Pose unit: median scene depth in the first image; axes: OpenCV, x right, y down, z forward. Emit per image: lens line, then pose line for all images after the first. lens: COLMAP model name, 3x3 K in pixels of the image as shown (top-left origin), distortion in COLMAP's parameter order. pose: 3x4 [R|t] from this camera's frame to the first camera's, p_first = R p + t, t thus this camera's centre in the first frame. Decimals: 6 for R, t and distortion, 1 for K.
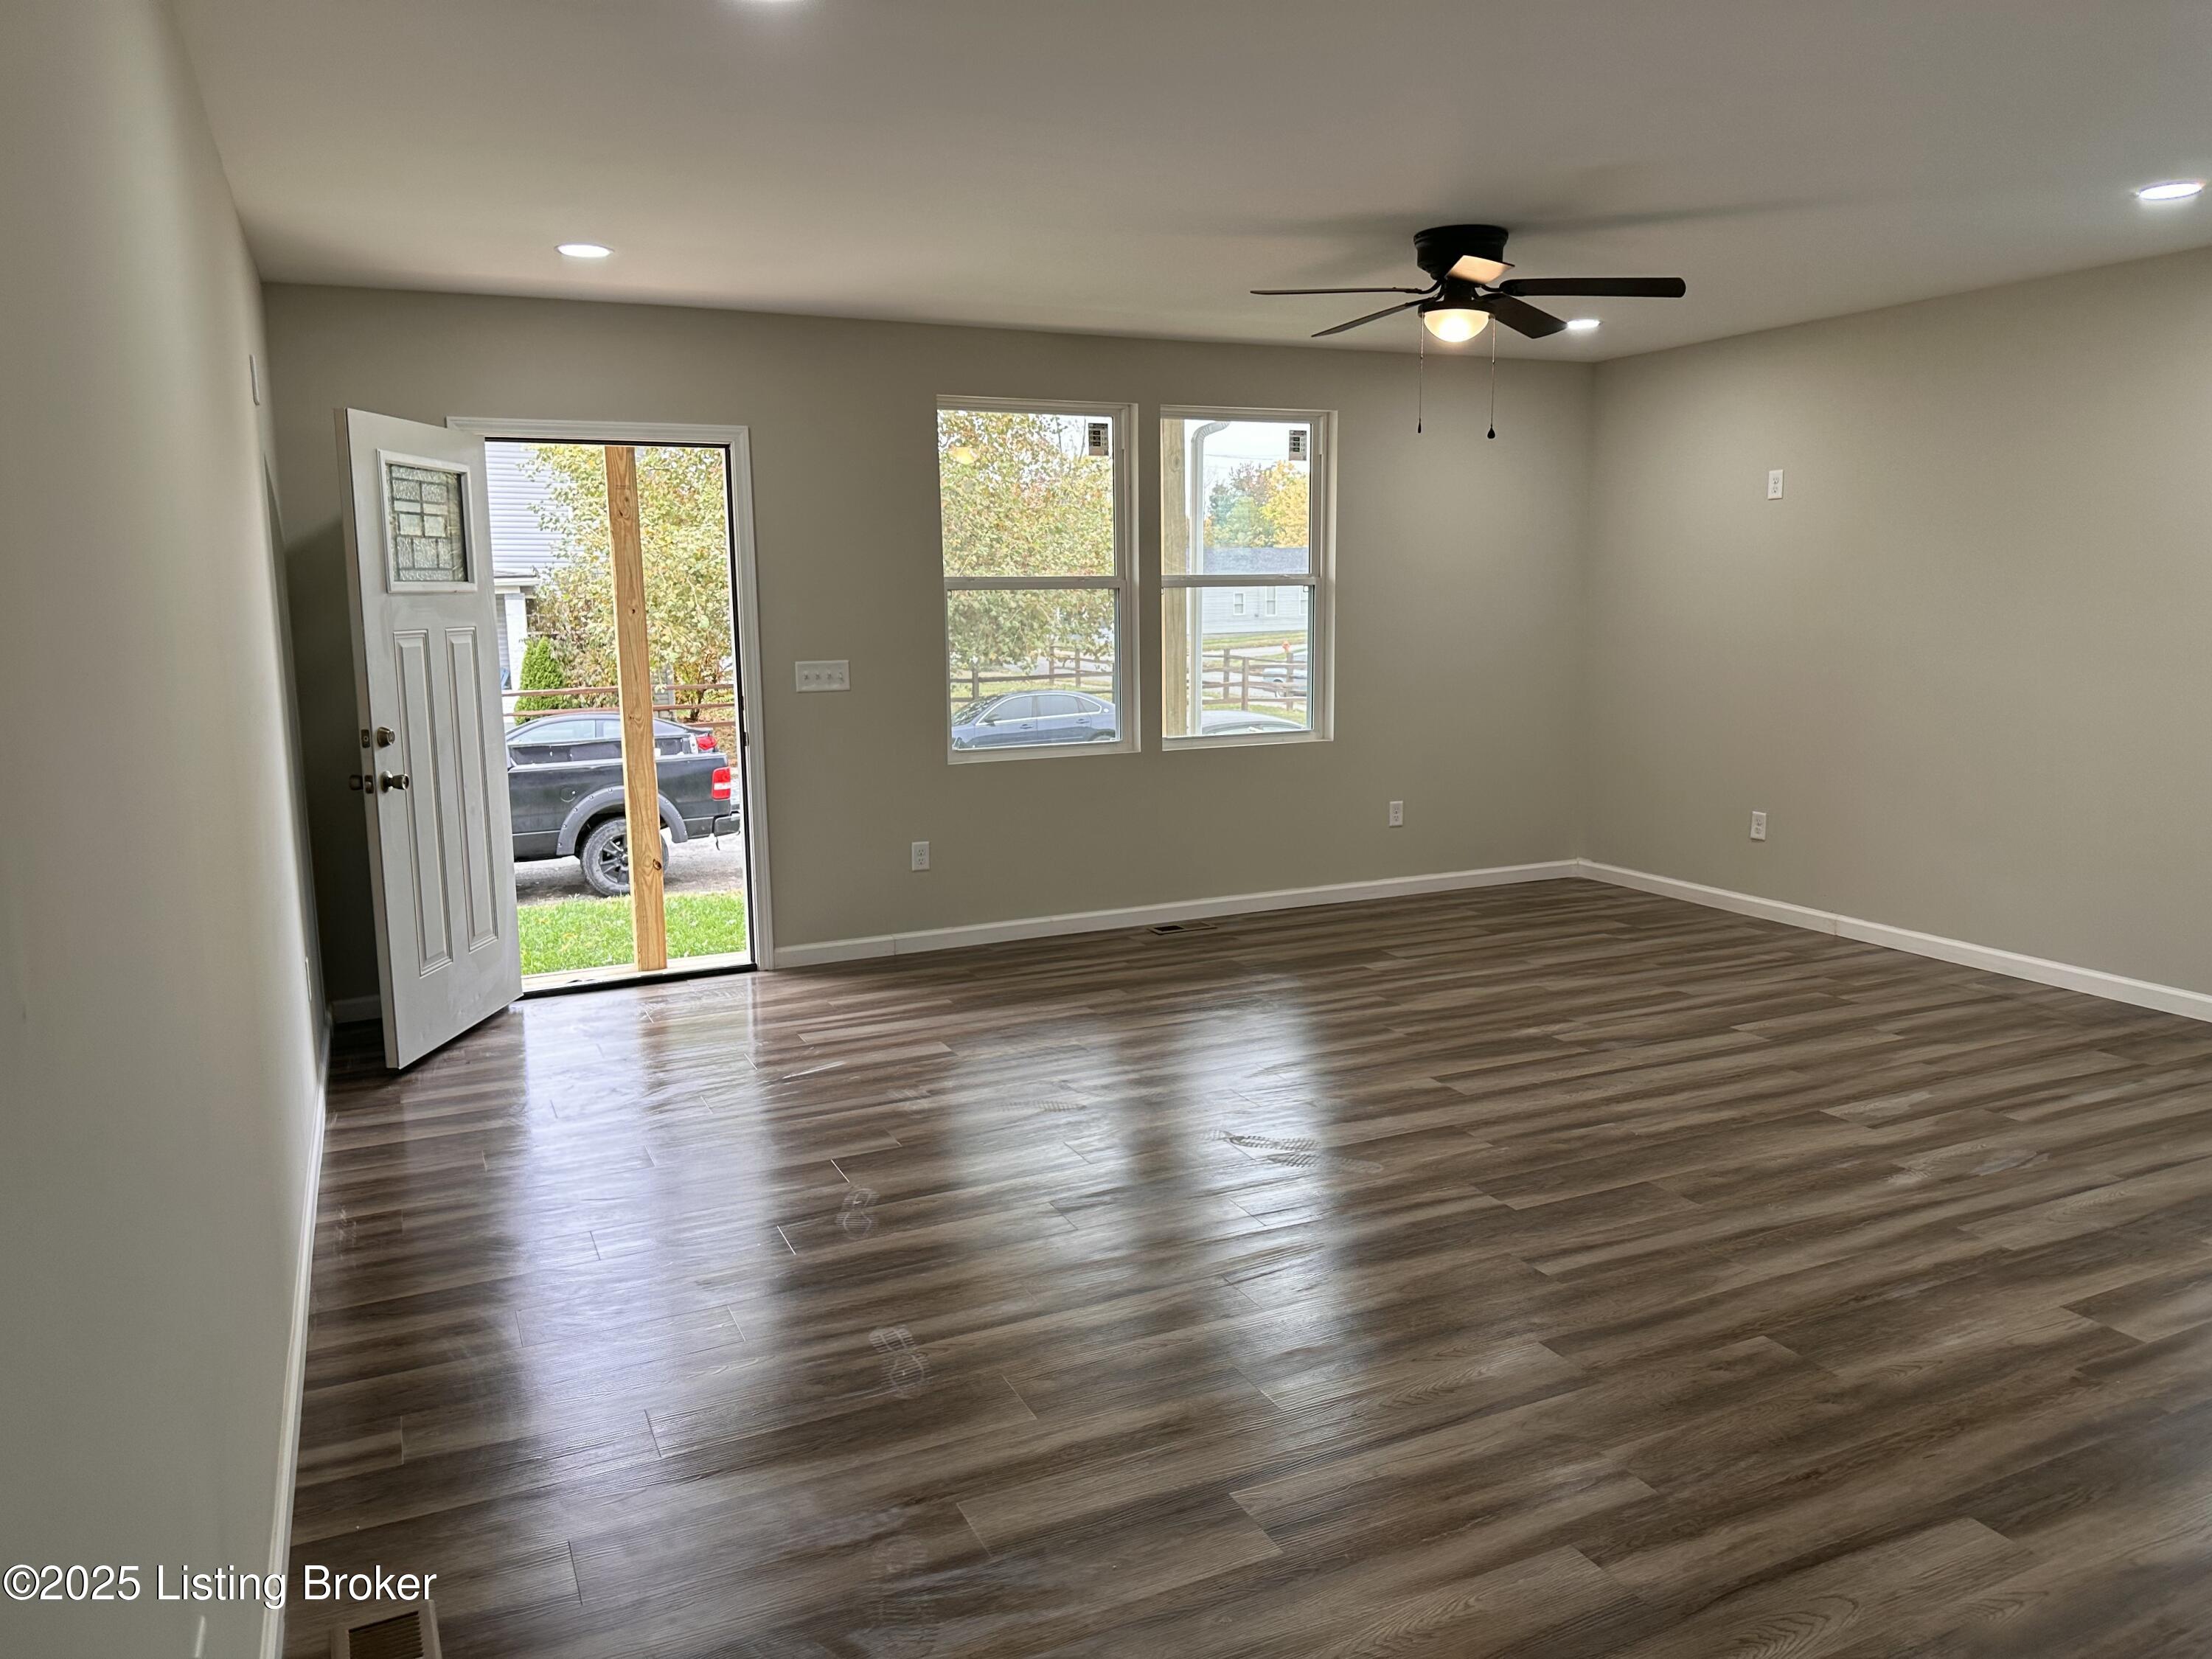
lens RADIAL K [[1566.4, 0, 1106.0], [0, 1566.4, 829.5], [0, 0, 1]] dist [0.127031, -0.135772]
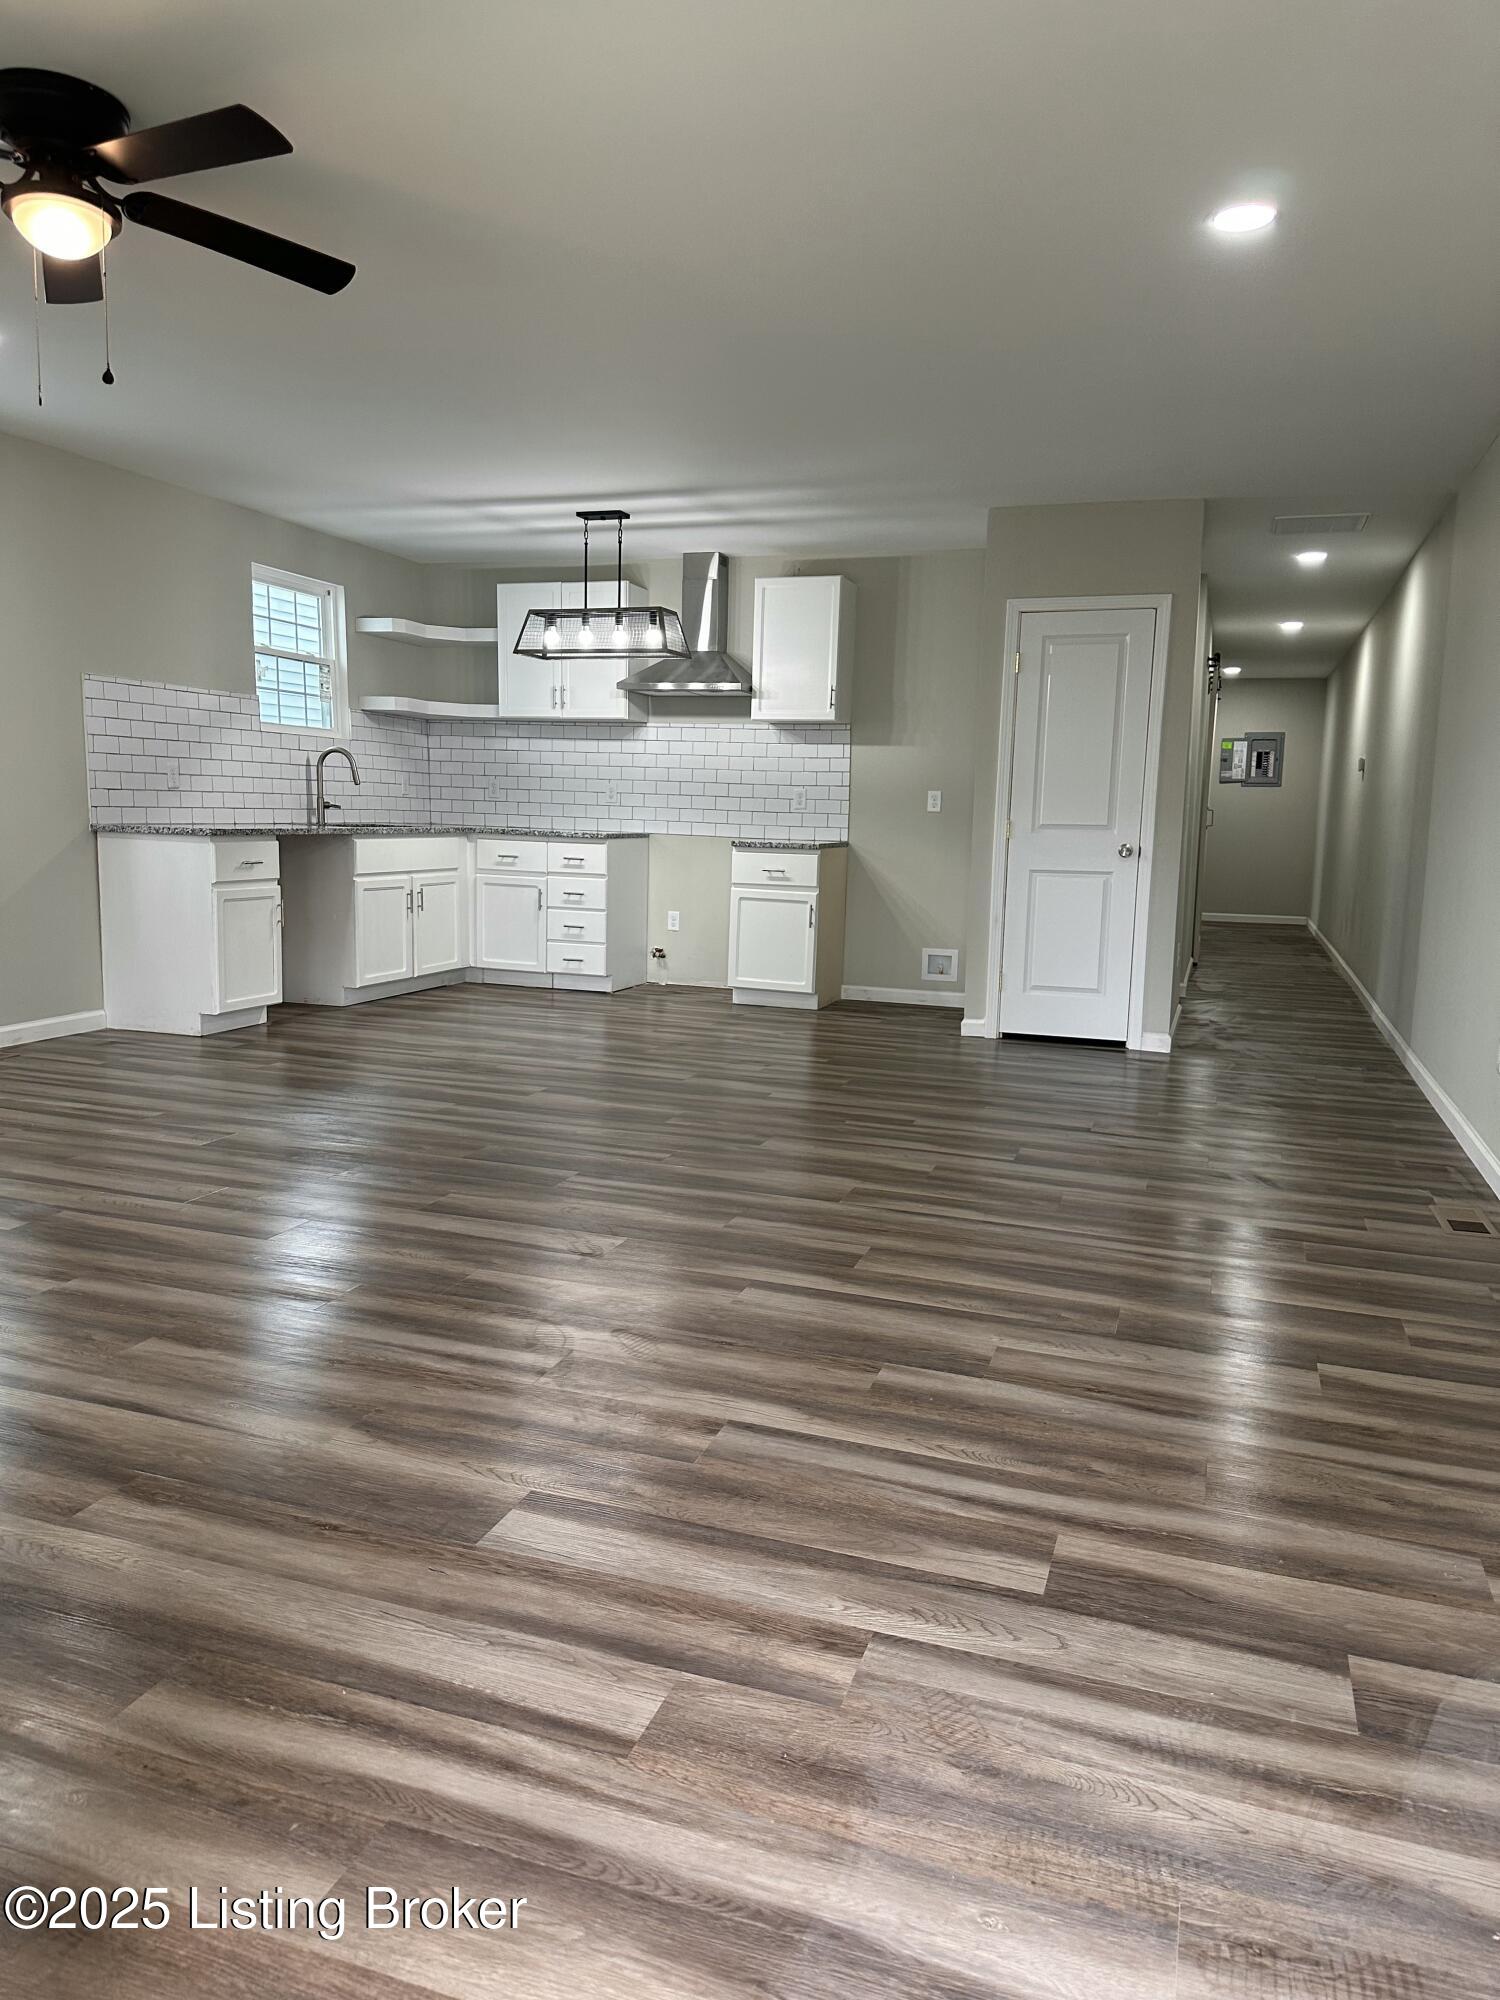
lens RADIAL K [[1416.3, 0, 750.0], [0, 1416.3, 1000.0], [0, 0, 1]] dist [0.127031, -0.135772]
pose [[-0.728068, -0.103361, 0.677668, -0.456486], [0.082861, 0.968049, 0.236675, -0.114676], [-0.680479, 0.228468, -0.696241, 1.284822]]
